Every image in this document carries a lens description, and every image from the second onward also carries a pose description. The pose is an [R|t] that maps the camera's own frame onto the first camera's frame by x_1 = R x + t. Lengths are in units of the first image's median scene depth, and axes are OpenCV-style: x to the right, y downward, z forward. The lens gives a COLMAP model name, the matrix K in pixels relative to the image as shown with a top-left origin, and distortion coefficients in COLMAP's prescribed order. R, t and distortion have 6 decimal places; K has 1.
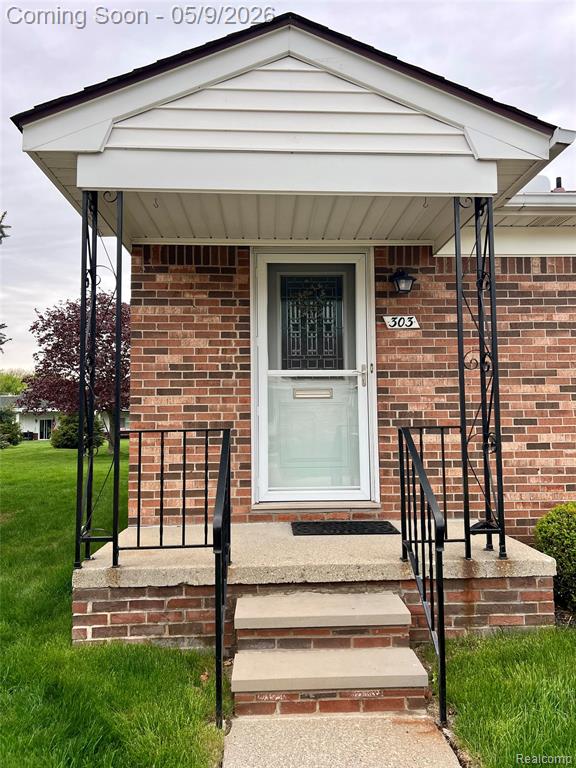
lens RADIAL K [[548.3, 0, 286.5], [0, 548.3, 389.2], [0, 0, 1]] dist [0.085294, -0.111291]
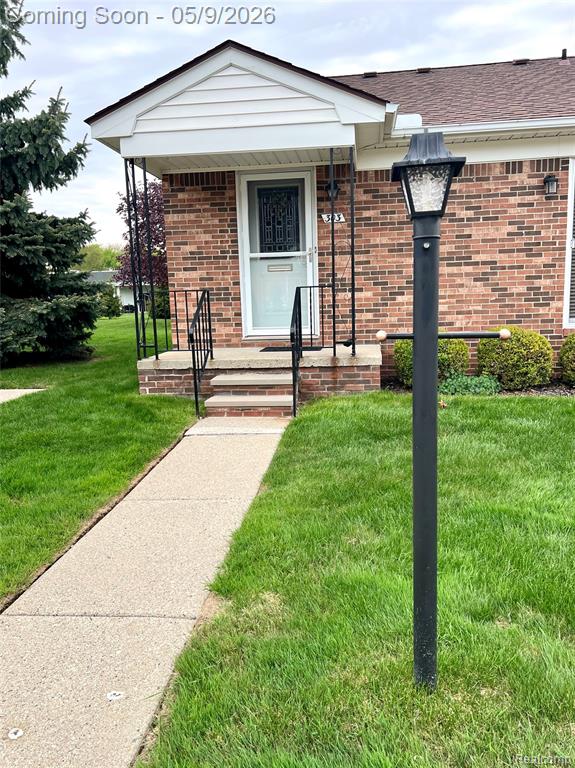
lens RADIAL K [[577.9, 0, 287.8], [0, 577.9, 389.5], [0, 0, 1]] dist [0.093466, -0.138035]
pose [[0.984835, 0.008705, -0.173275, 0.374208], [0.029763, 0.975457, 0.218169, -0.014052], [0.170921, -0.220018, 0.960405, -0.689187]]
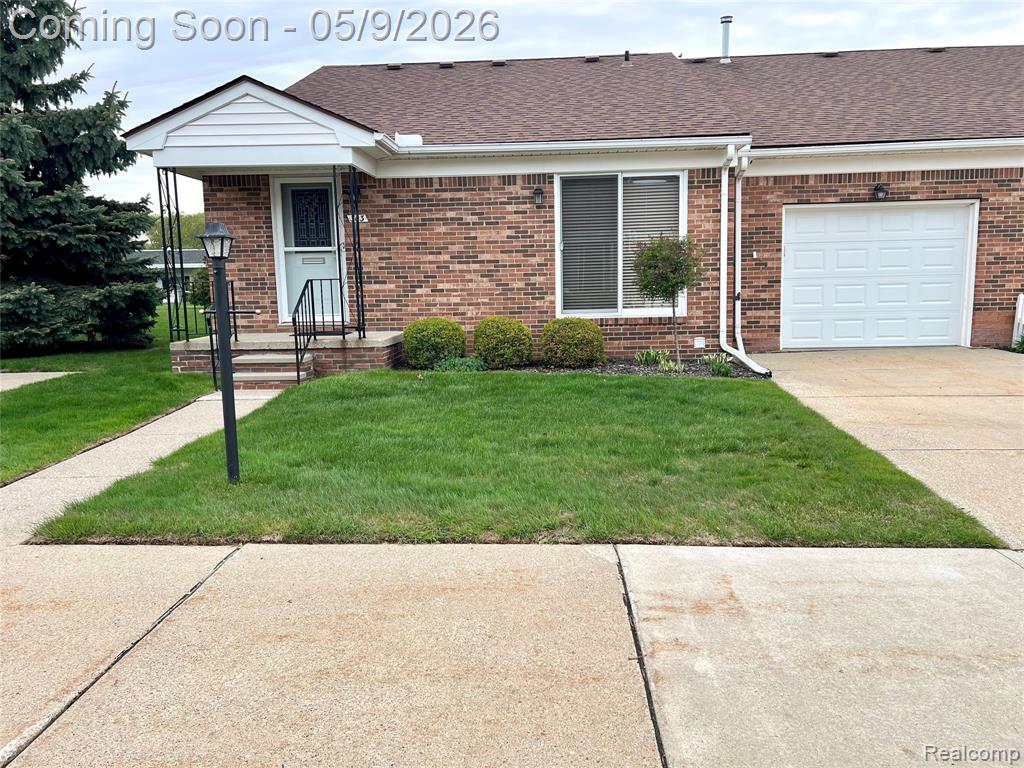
lens RADIAL K [[758.1, 0, 512.0], [0, 758.1, 384.0], [0, 0, 1]] dist [0.085109, -0.094511]
pose [[0.993546, 0.007199, -0.113205, 0.976663], [0.014862, 0.981119, 0.192831, -0.068530], [0.112455, -0.193269, 0.974680, -1.389806]]
